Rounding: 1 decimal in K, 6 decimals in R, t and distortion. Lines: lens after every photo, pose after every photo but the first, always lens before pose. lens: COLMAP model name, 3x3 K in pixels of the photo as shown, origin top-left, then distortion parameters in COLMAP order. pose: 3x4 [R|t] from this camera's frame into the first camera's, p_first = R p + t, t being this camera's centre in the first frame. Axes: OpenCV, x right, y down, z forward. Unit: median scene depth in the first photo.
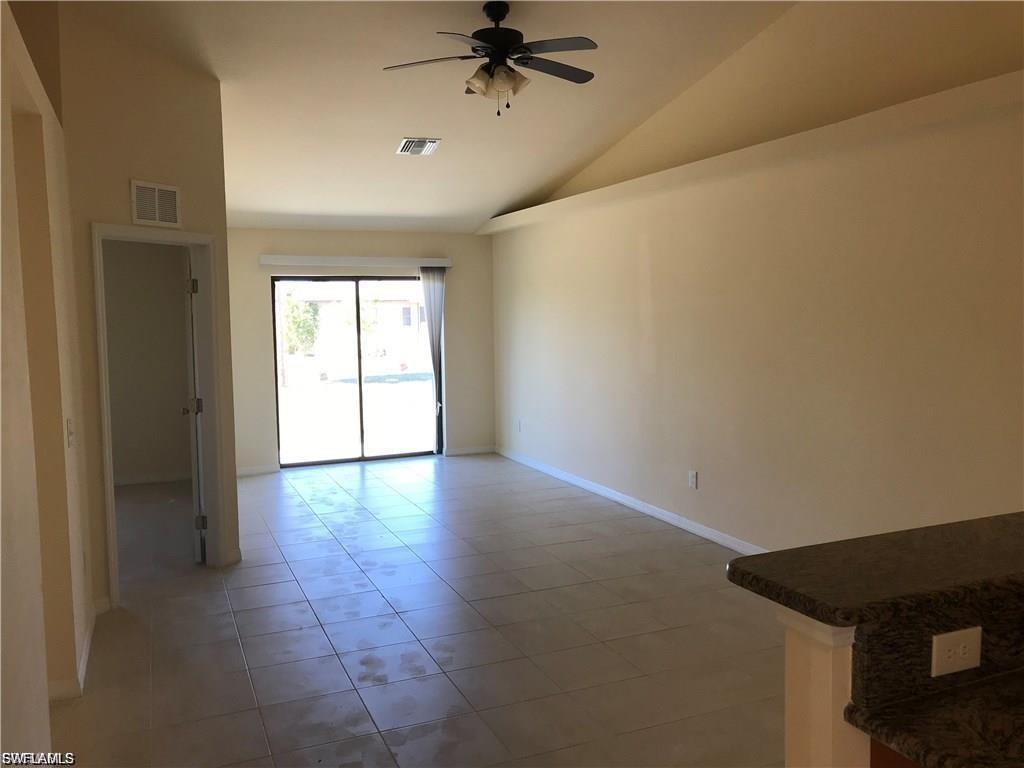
lens RADIAL K [[838.4, 0, 510.7], [0, 838.4, 383.1], [0, 0, 1]] dist [0.004530, -0.007798]
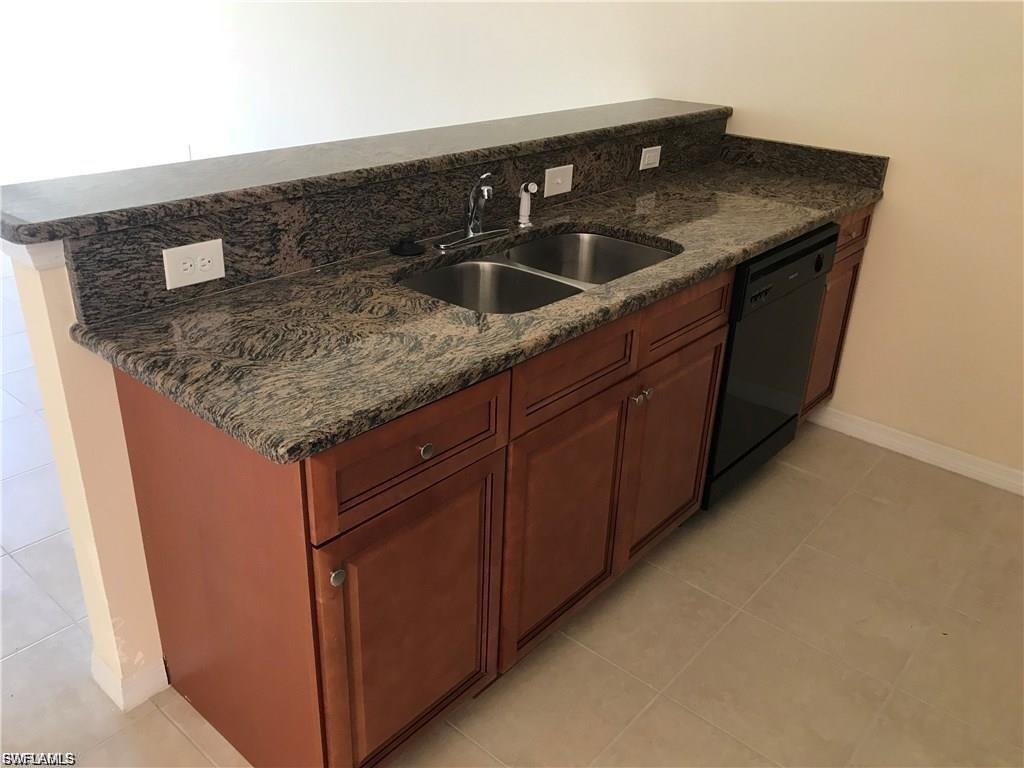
lens RADIAL K [[838.4, 0, 512.1], [0, 838.4, 381.9], [0, 0, 1]] dist [0.004530, -0.007798]
pose [[0.892228, -0.149604, 0.426084, 0.424585], [-0.010724, 0.936245, 0.351185, 0.089451], [-0.451458, -0.317907, 0.833739, -0.088805]]
